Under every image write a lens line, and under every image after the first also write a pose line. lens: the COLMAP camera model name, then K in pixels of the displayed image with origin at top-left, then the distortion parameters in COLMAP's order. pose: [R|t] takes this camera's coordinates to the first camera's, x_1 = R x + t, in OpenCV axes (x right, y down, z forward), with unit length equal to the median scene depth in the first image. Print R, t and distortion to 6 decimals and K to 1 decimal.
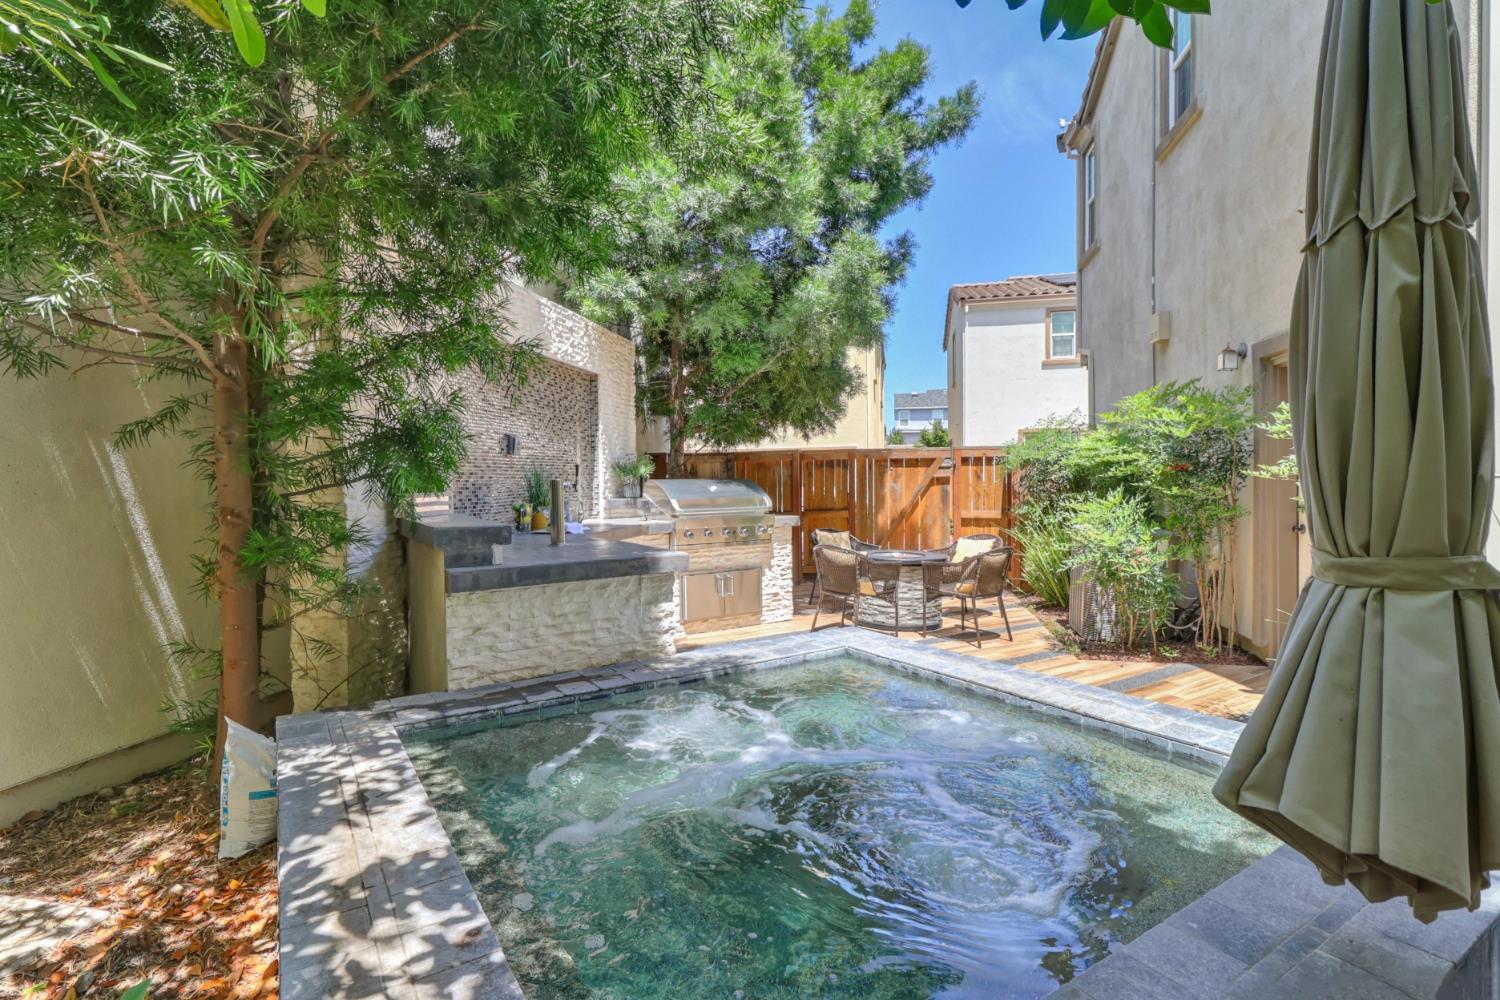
lens RADIAL K [[717.3, 0, 748.6], [0, 717.3, 494.8], [0, 0, 1]] dist [0.001978, -0.000039]
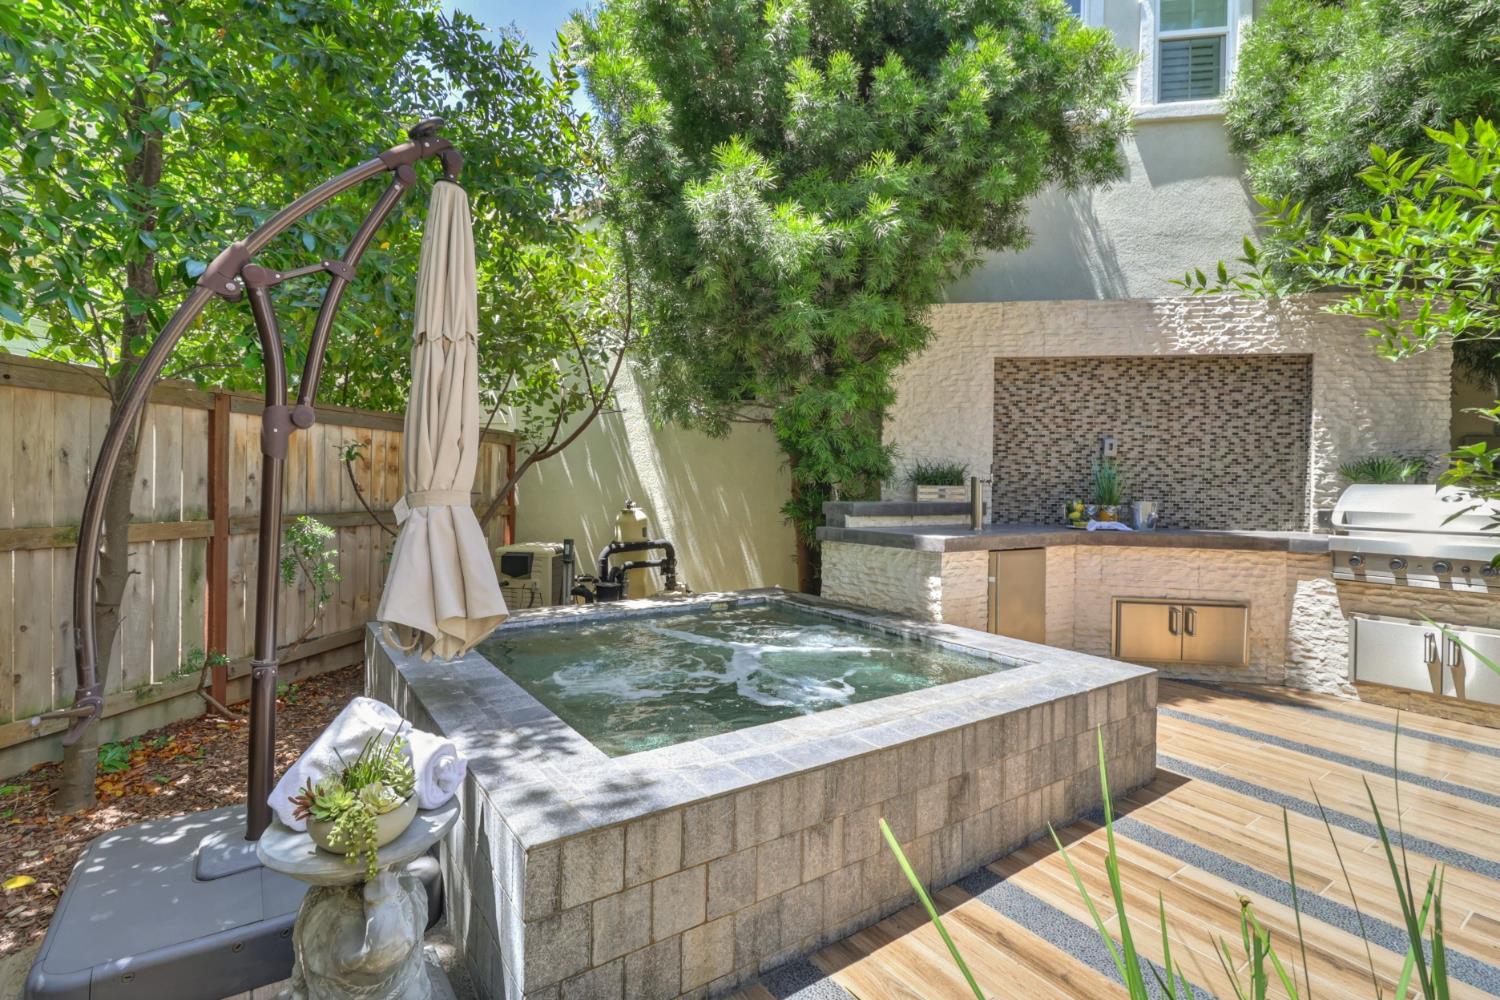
lens RADIAL K [[701.7, 0, 745.4], [0, 701.7, 488.4], [0, 0, 1]] dist [0.002298, 0.000307]
pose [[0.032129, 0.016767, -0.999343, 1.049709], [-0.041185, 0.999032, 0.015437, -0.003810], [0.998635, 0.040662, 0.032789, 0.638409]]
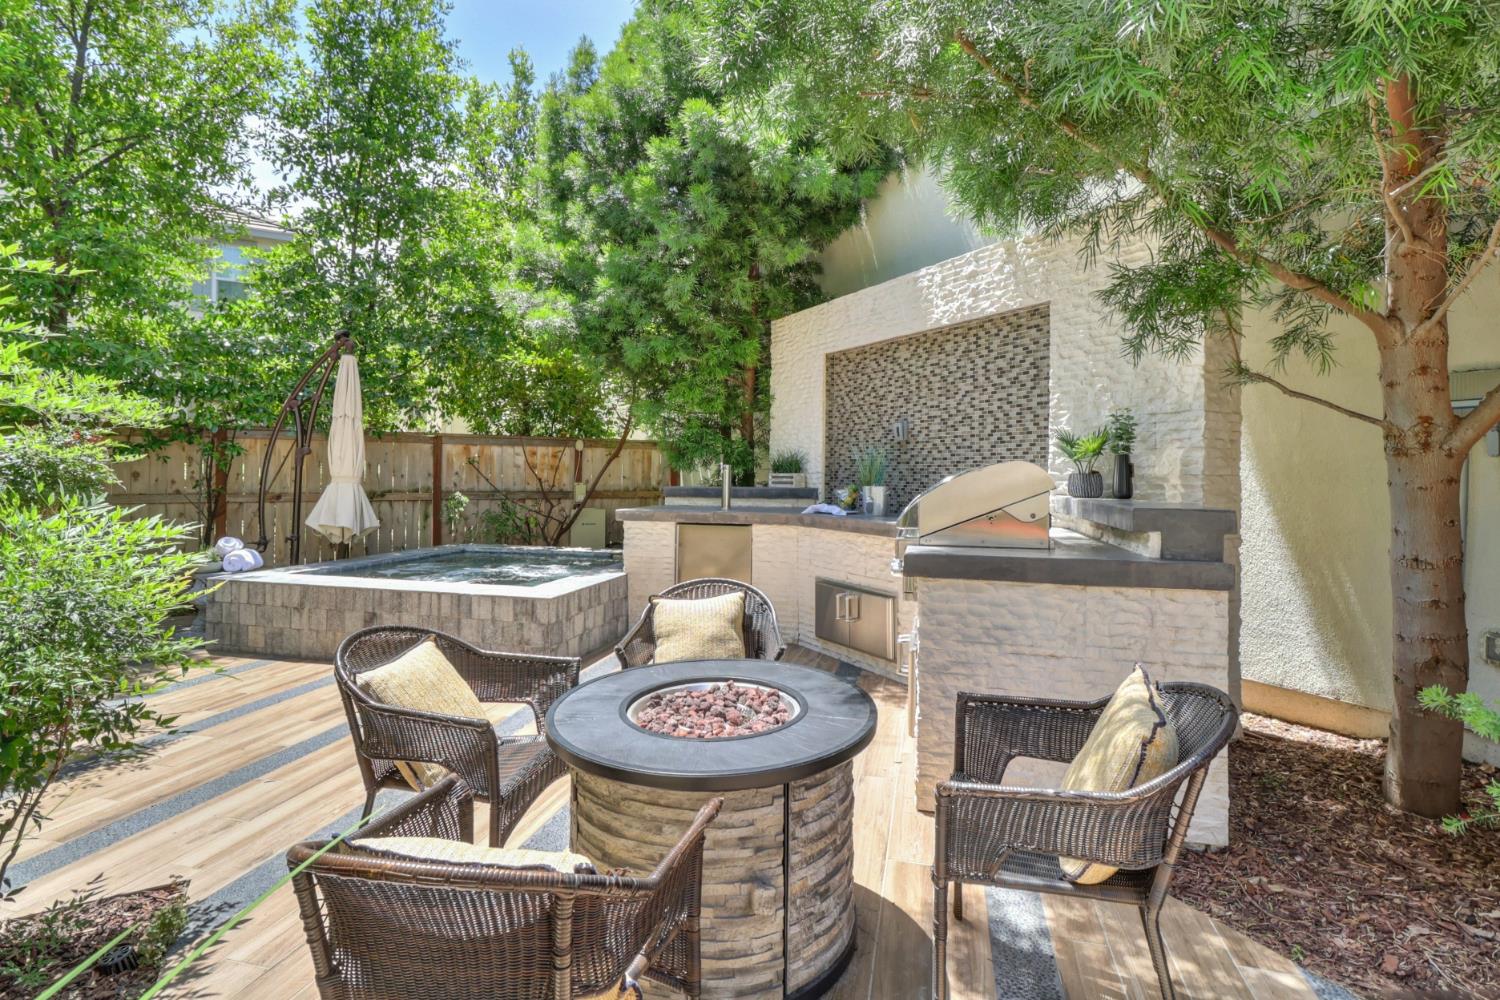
lens RADIAL K [[701.3, 0, 757.7], [0, 701.3, 465.4], [0, 0, 1]] dist [0.001708, 0.000544]
pose [[-0.731339, -0.002102, -0.682011, 0.766490], [-0.014839, 0.999808, 0.012831, -0.045675], [0.681853, 0.019504, -0.731229, 2.392242]]
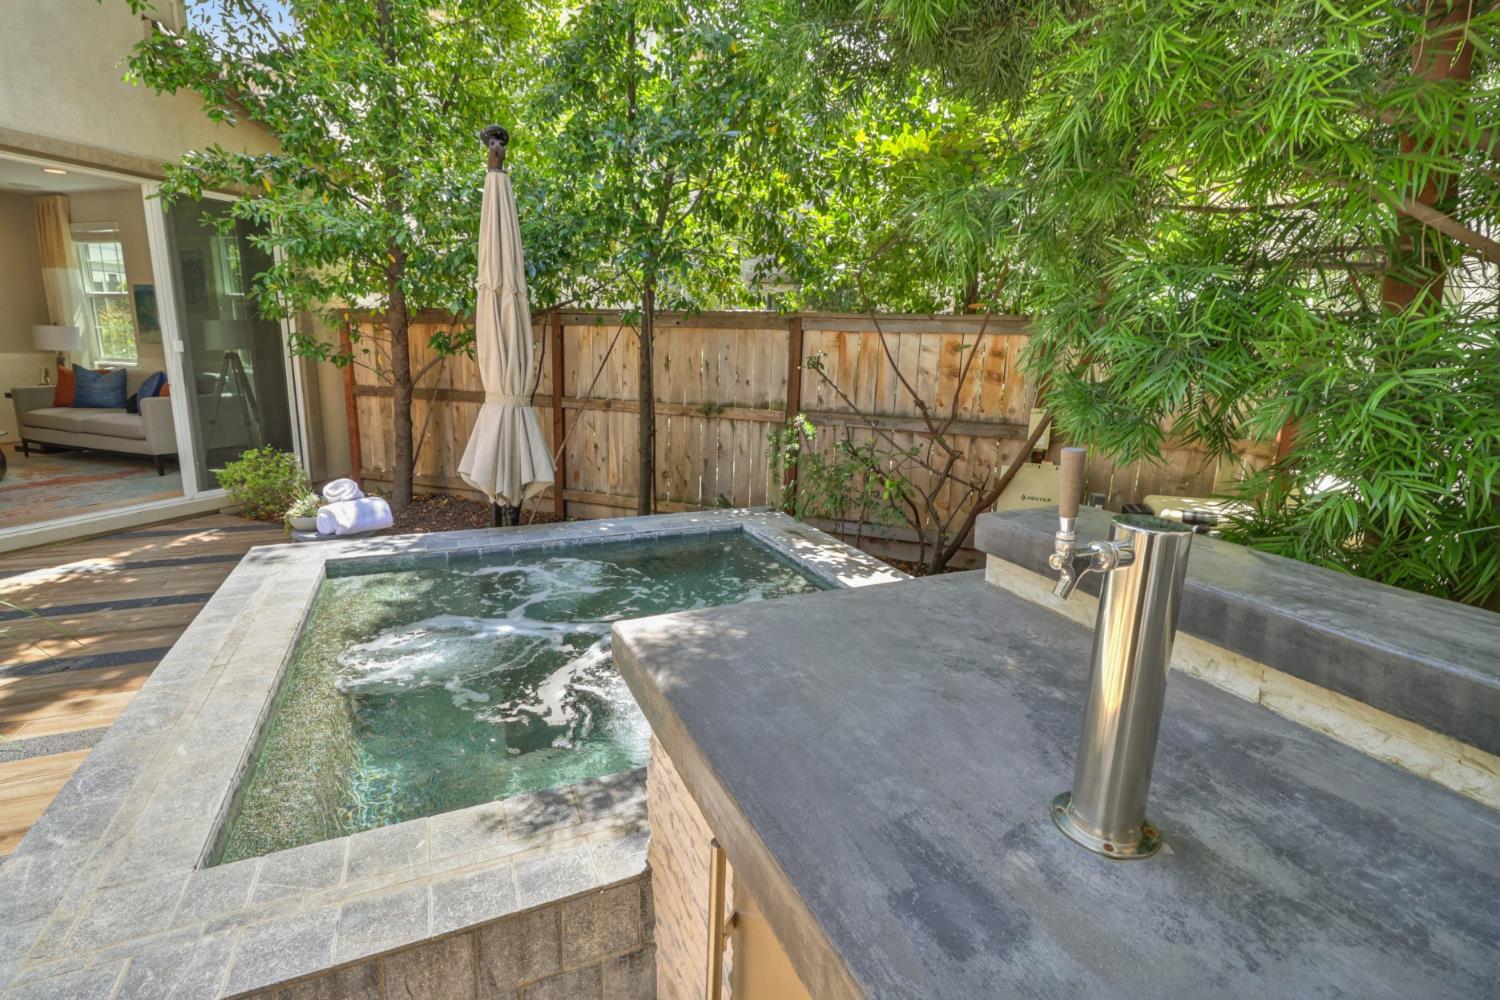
lens RADIAL K [[692.5, 0, 754.3], [0, 692.5, 493.6], [0, 0, 1]] dist [0.002738, -0.000077]
pose [[-0.989919, -0.042790, 0.135016, -0.212178], [-0.010643, 0.973050, 0.230347, -0.074357], [-0.141234, 0.226588, -0.963697, 1.344371]]
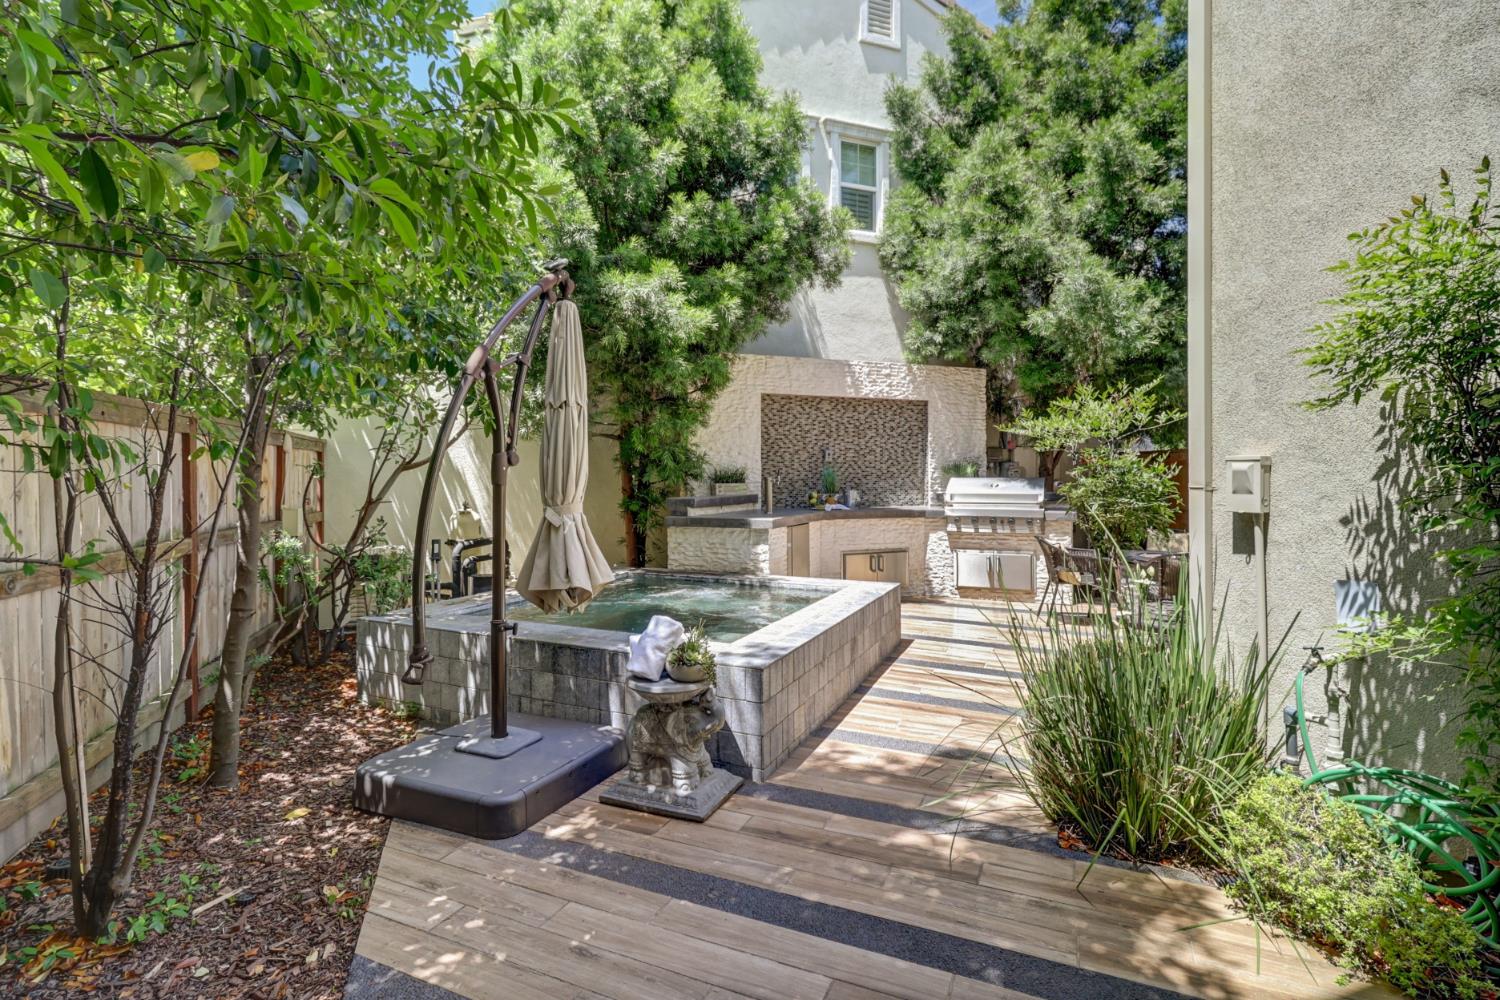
lens RADIAL K [[699.7, 0, 758.0], [0, 699.7, 476.8], [0, 0, 1]] dist [0.001813, -0.000464]
pose [[0.536432, 0.011219, -0.843869, 1.394221], [-0.022936, 0.999736, -0.001289, -0.023621], [0.843632, 0.020047, 0.536548, 0.019052]]
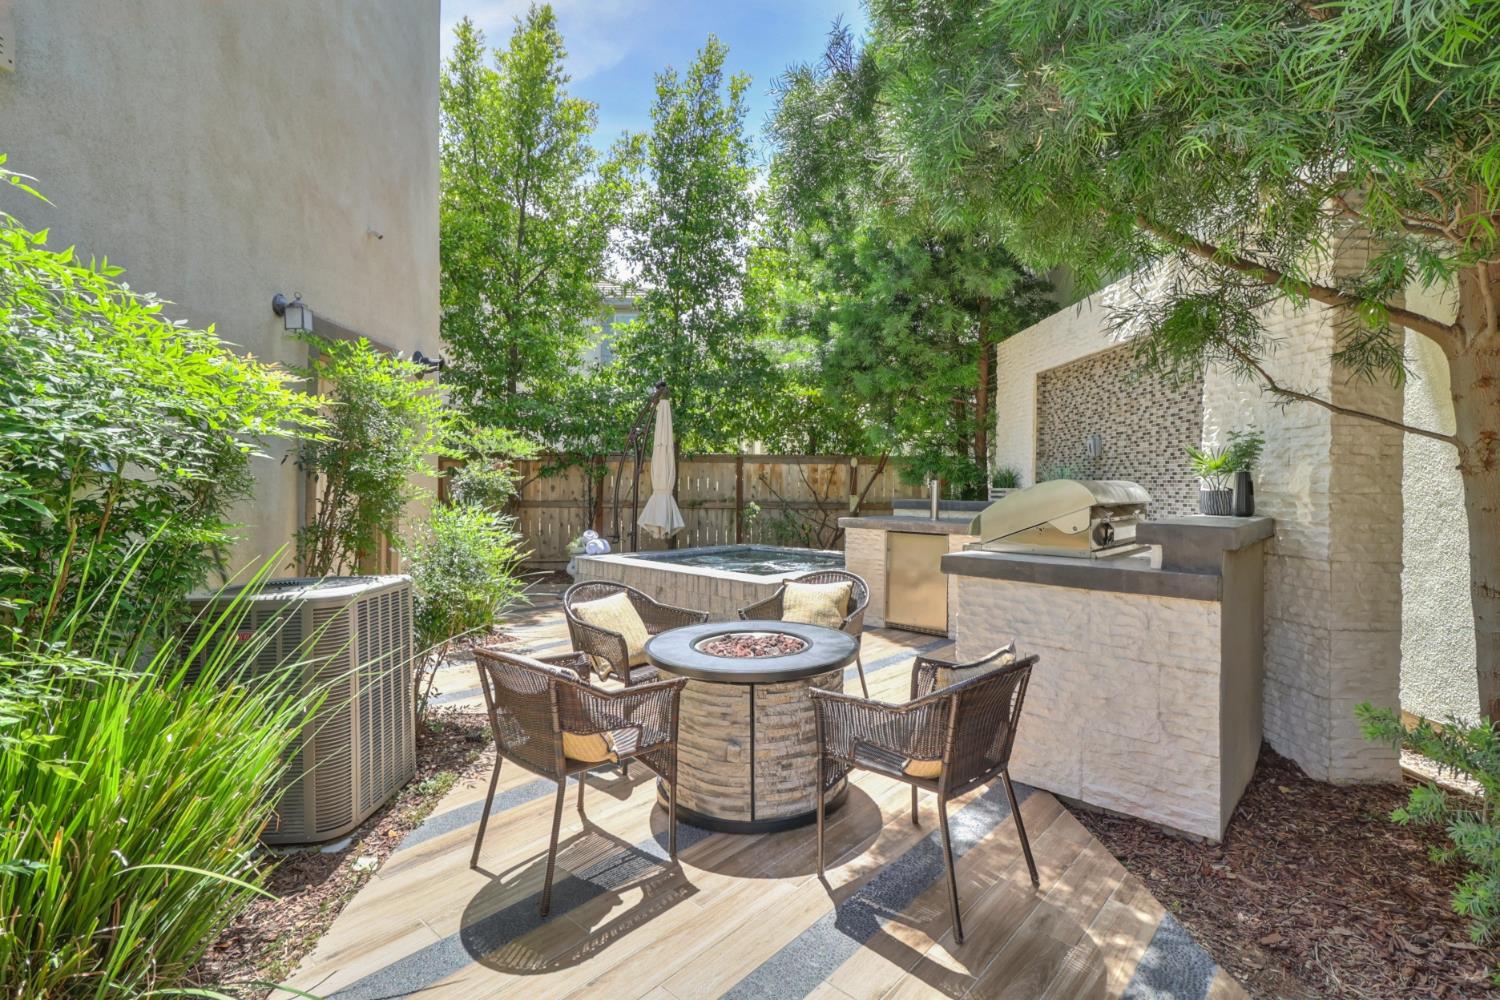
lens RADIAL K [[699.7, 0, 758.0], [0, 699.7, 476.8], [0, 0, 1]] dist [0.001813, -0.000464]
pose [[-0.966554, 0.000273, -0.256462, 0.614689], [-0.003983, 0.999863, 0.016075, -0.061866], [0.256431, 0.016558, -0.966421, 2.789822]]
